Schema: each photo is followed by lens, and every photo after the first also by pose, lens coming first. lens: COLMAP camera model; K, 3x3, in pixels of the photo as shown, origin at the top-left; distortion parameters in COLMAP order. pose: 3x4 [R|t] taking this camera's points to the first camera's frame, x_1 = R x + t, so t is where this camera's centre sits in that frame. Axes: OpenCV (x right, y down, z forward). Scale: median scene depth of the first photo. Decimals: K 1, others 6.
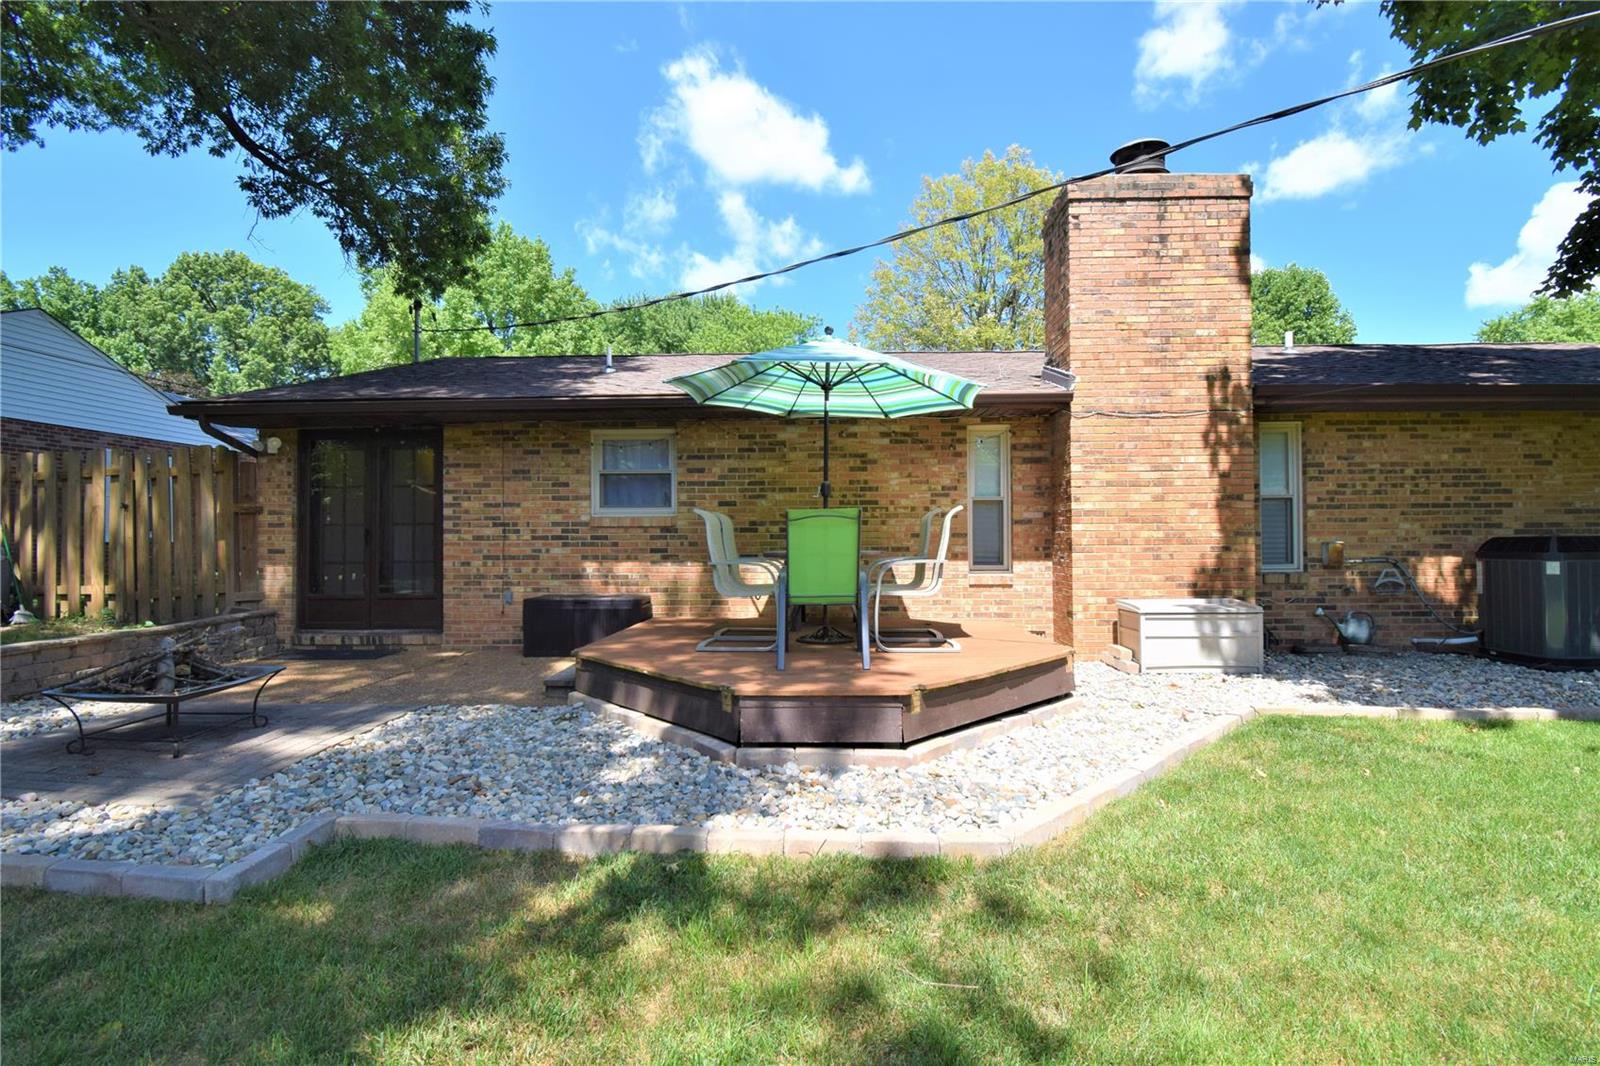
lens RADIAL K [[728.7, 0, 810.8], [0, 728.7, 529.0], [0, 0, 1]] dist [0.023476, -0.028711]
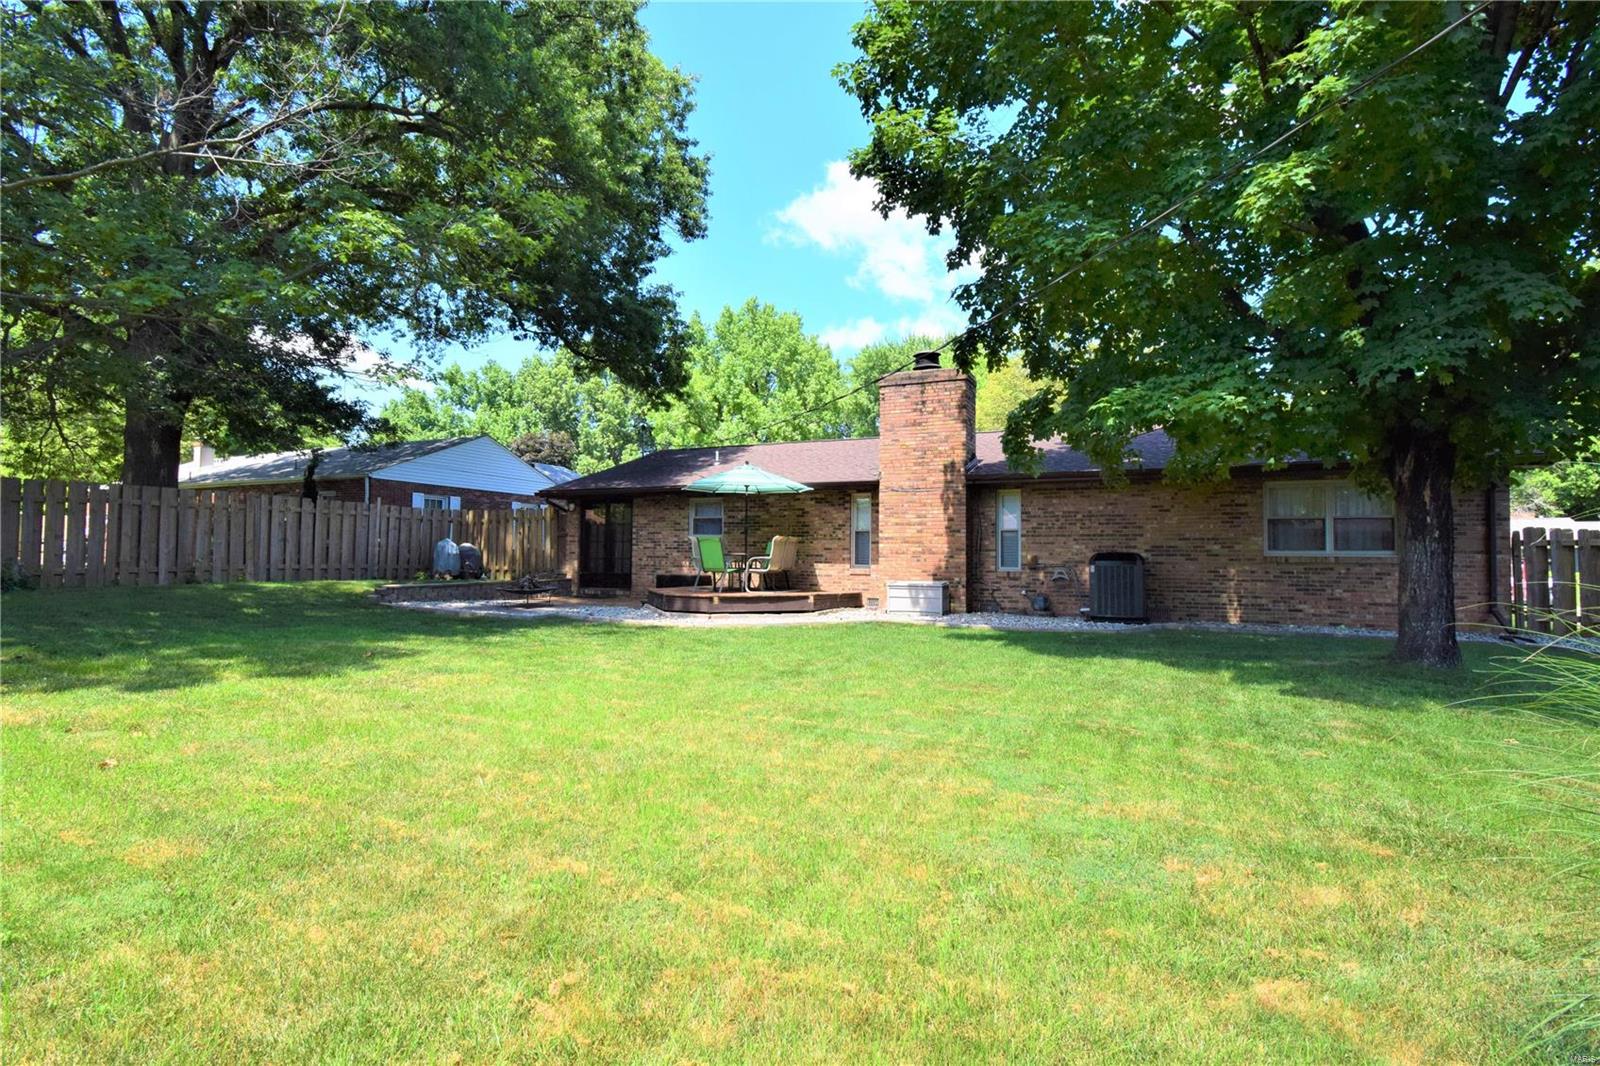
lens RADIAL K [[736.3, 0, 808.3], [0, 736.3, 527.2], [0, 0, 1]] dist [0.021110, -0.022619]
pose [[0.923952, 0.000304, -0.382508, 0.861257], [-0.011688, 0.999555, -0.027436, 0.005163], [0.382330, 0.029820, 0.923545, -0.880799]]
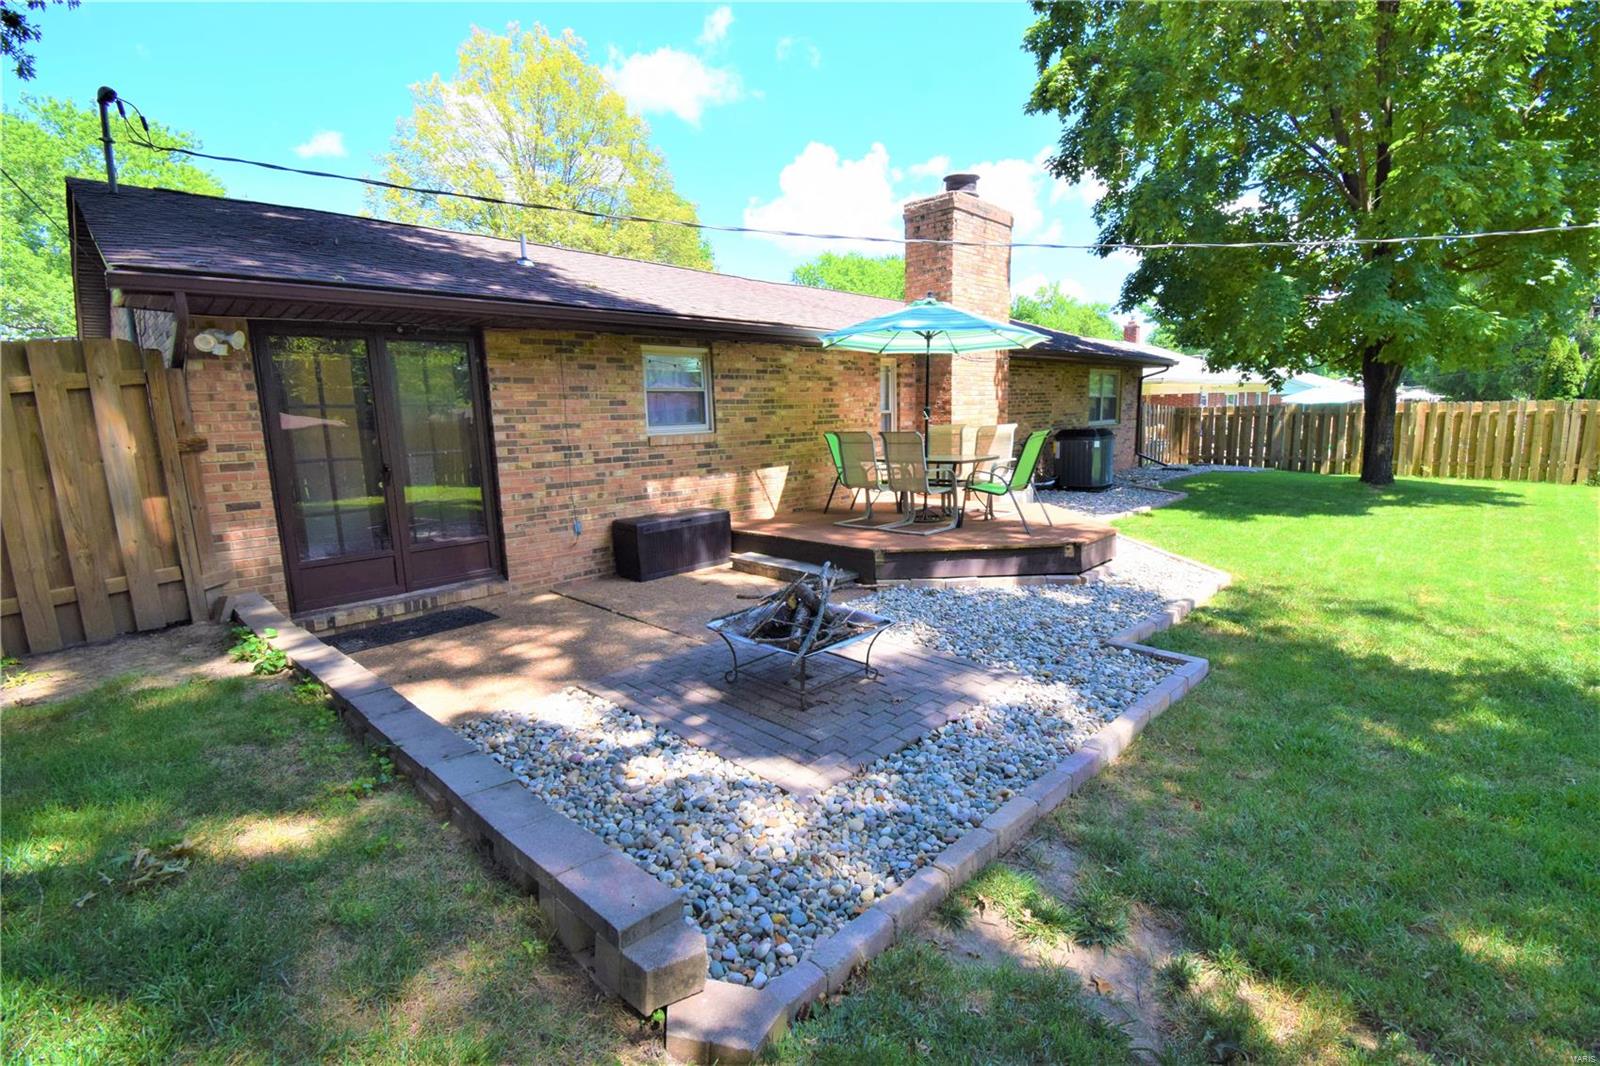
lens RADIAL K [[707.9, 0, 807.3], [0, 707.9, 527.0], [0, 0, 1]] dist [0.023064, -0.028033]
pose [[0.664131, -0.133322, 0.735633, -0.879020], [0.017161, 0.986430, 0.163281, -0.048080], [-0.747419, -0.095816, 0.657407, 0.195716]]
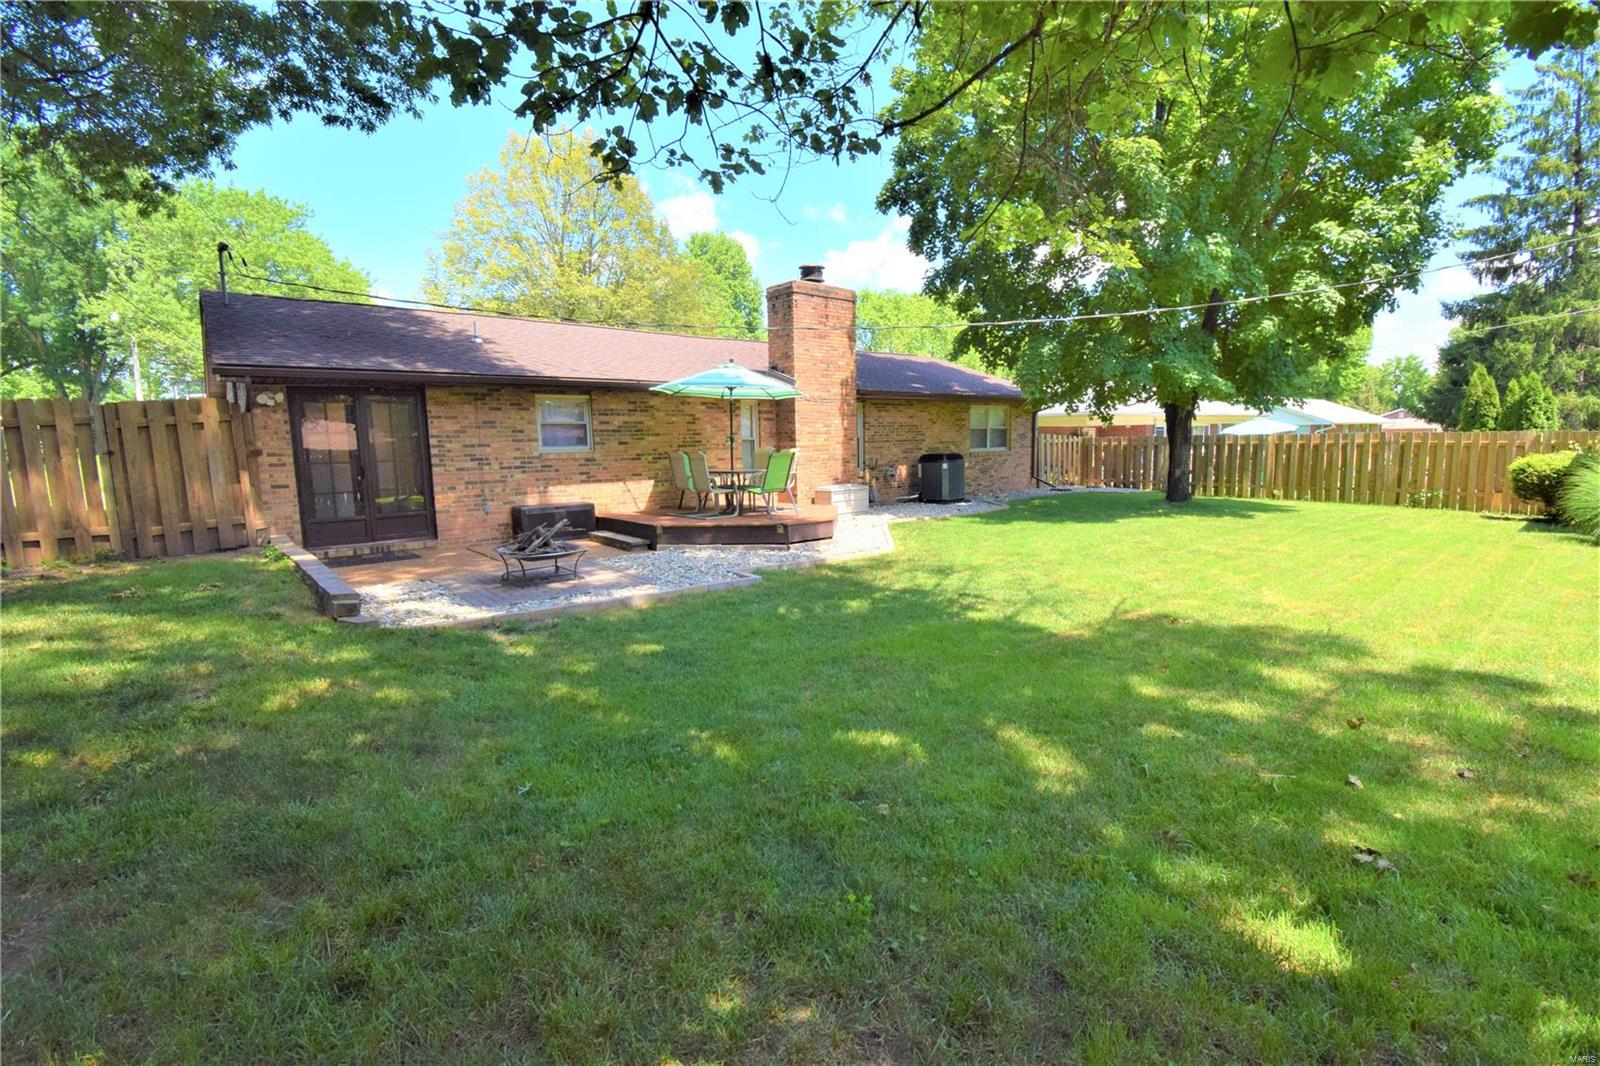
lens RADIAL K [[707.9, 0, 807.3], [0, 707.9, 527.0], [0, 0, 1]] dist [0.023064, -0.028033]
pose [[0.738096, -0.091340, 0.668485, -0.891821], [0.008671, 0.991996, 0.125969, -0.044831], [-0.674640, -0.087181, 0.732980, -0.472831]]
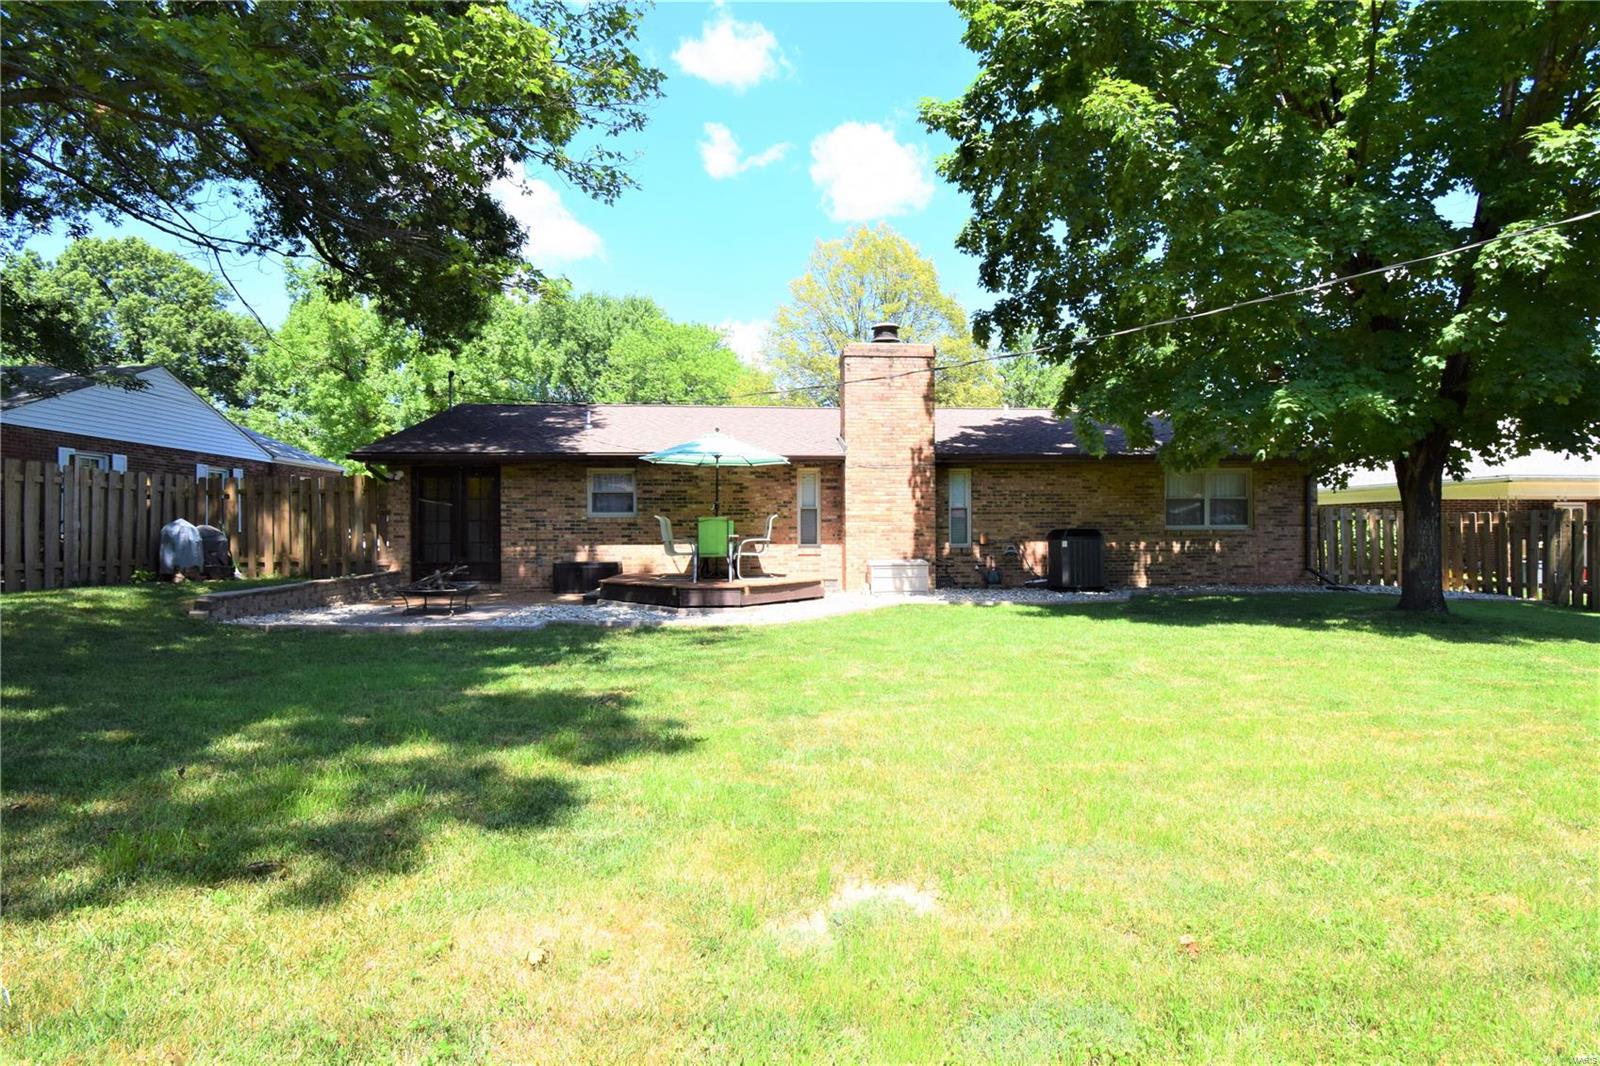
lens RADIAL K [[736.3, 0, 808.3], [0, 736.3, 527.2], [0, 0, 1]] dist [0.021110, -0.022619]
pose [[0.994014, 0.001550, 0.109240, 0.037810], [-0.002455, 0.999964, 0.008150, -0.008286], [-0.109224, -0.008369, 0.993982, -0.847730]]
